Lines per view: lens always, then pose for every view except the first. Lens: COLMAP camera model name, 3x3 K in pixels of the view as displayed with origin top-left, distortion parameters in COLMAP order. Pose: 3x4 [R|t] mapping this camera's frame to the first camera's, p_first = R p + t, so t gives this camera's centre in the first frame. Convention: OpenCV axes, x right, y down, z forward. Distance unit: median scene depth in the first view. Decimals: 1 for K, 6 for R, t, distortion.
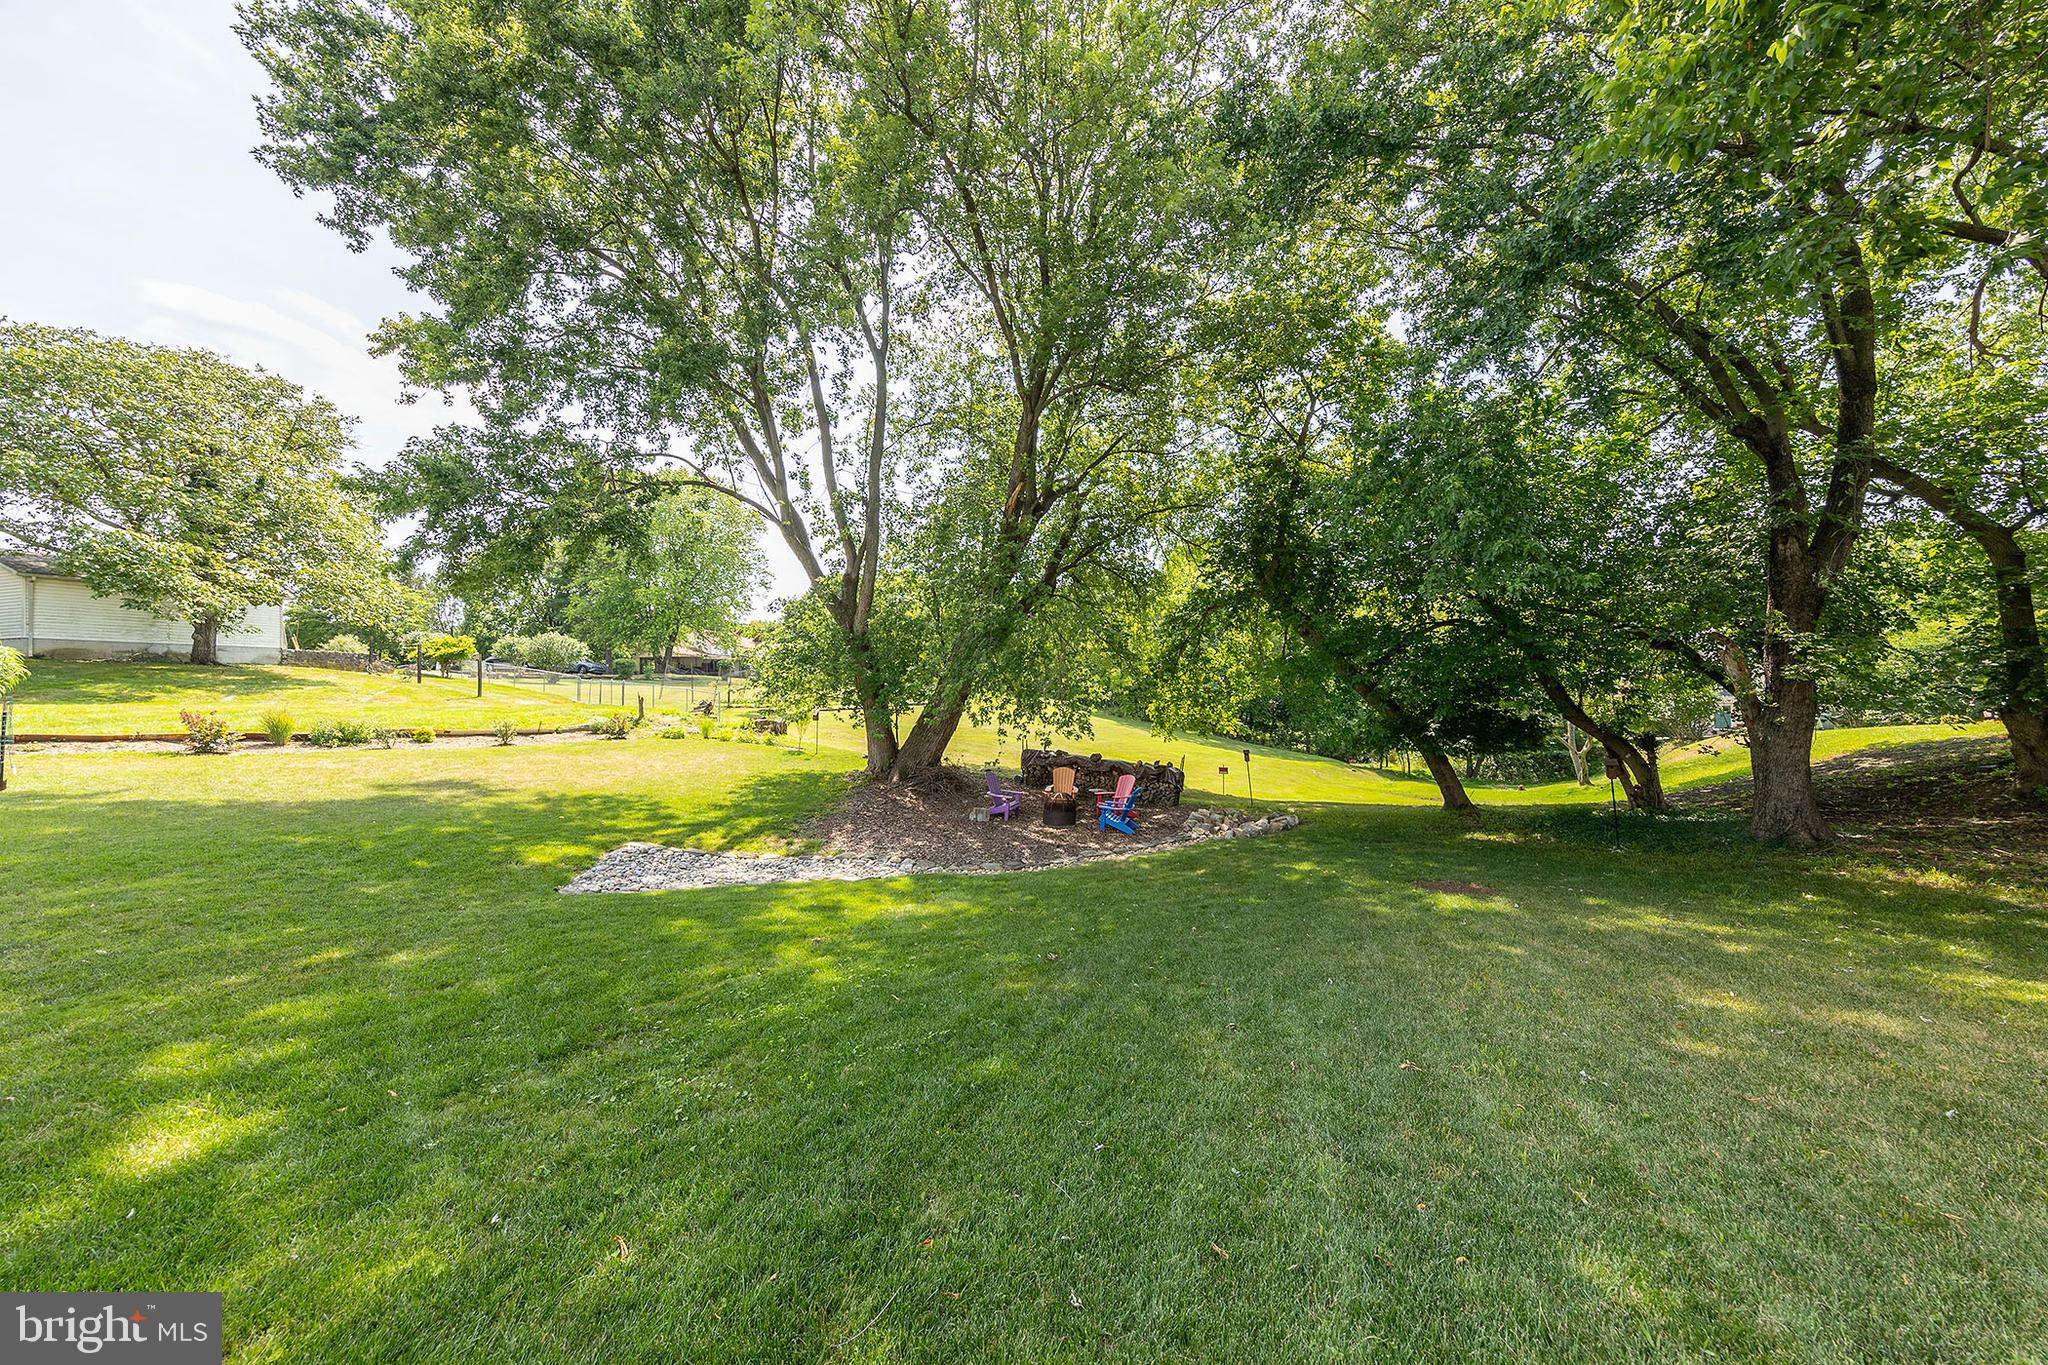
lens RADIAL K [[680.2, 0, 1024.0], [0, 680.2, 682.5], [0, 0, 1]] dist [0.001374, 0.000095]
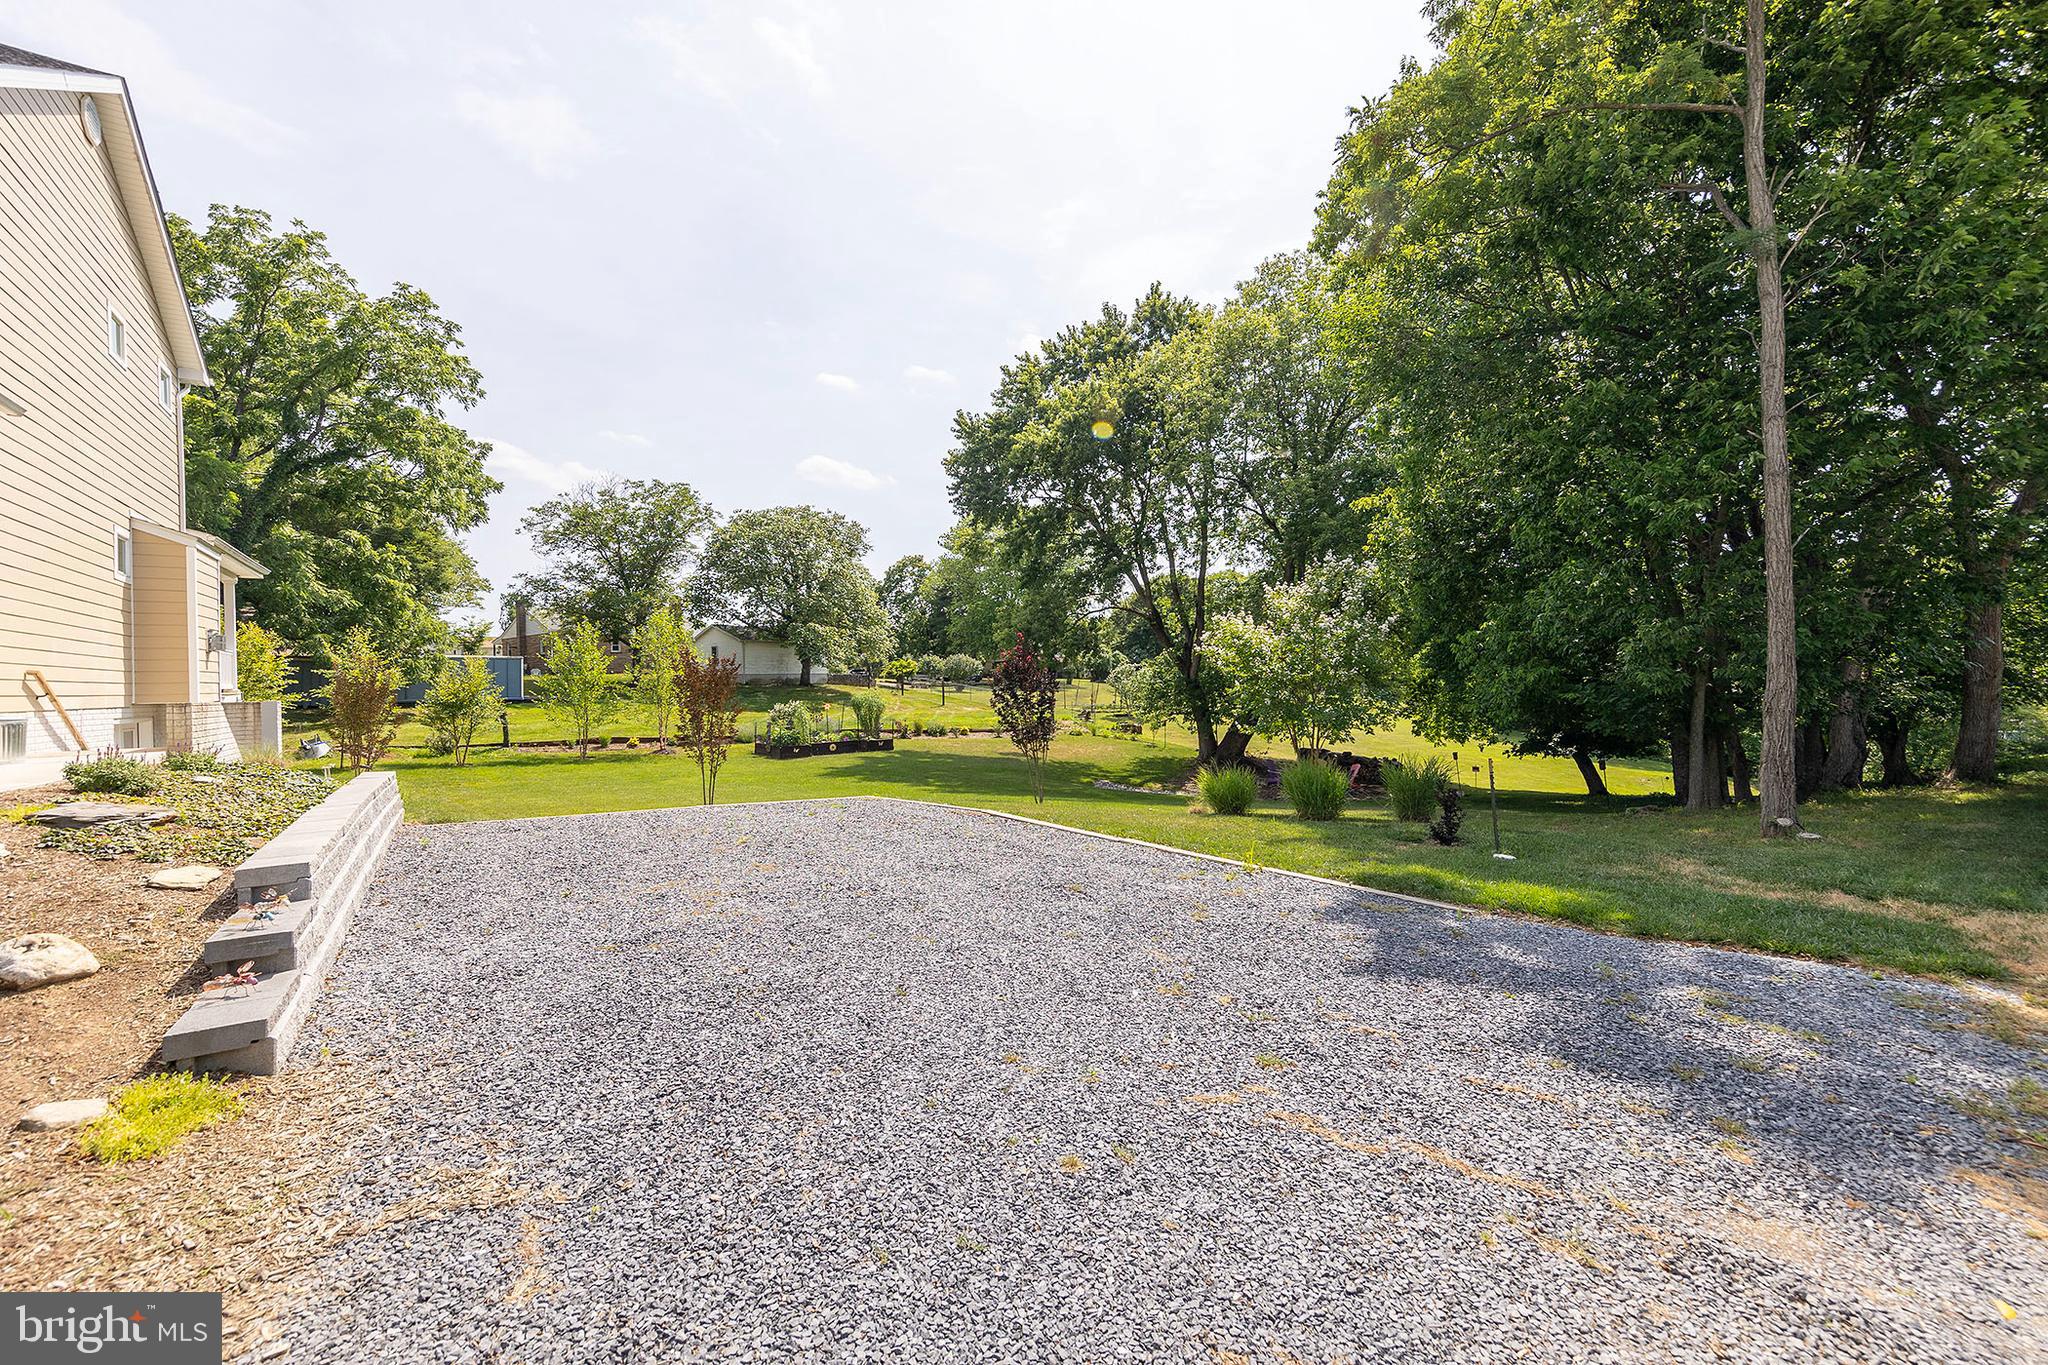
lens RADIAL K [[748.4, 0, 1075.5], [0, 748.4, 690.2], [0, 0, 1]] dist [0.008546, 0.000017]
pose [[0.946231, 0.000937, -0.323490, 0.093245], [0.007072, 0.999697, 0.023581, -0.086887], [0.323414, -0.024601, 0.945938, -0.899579]]
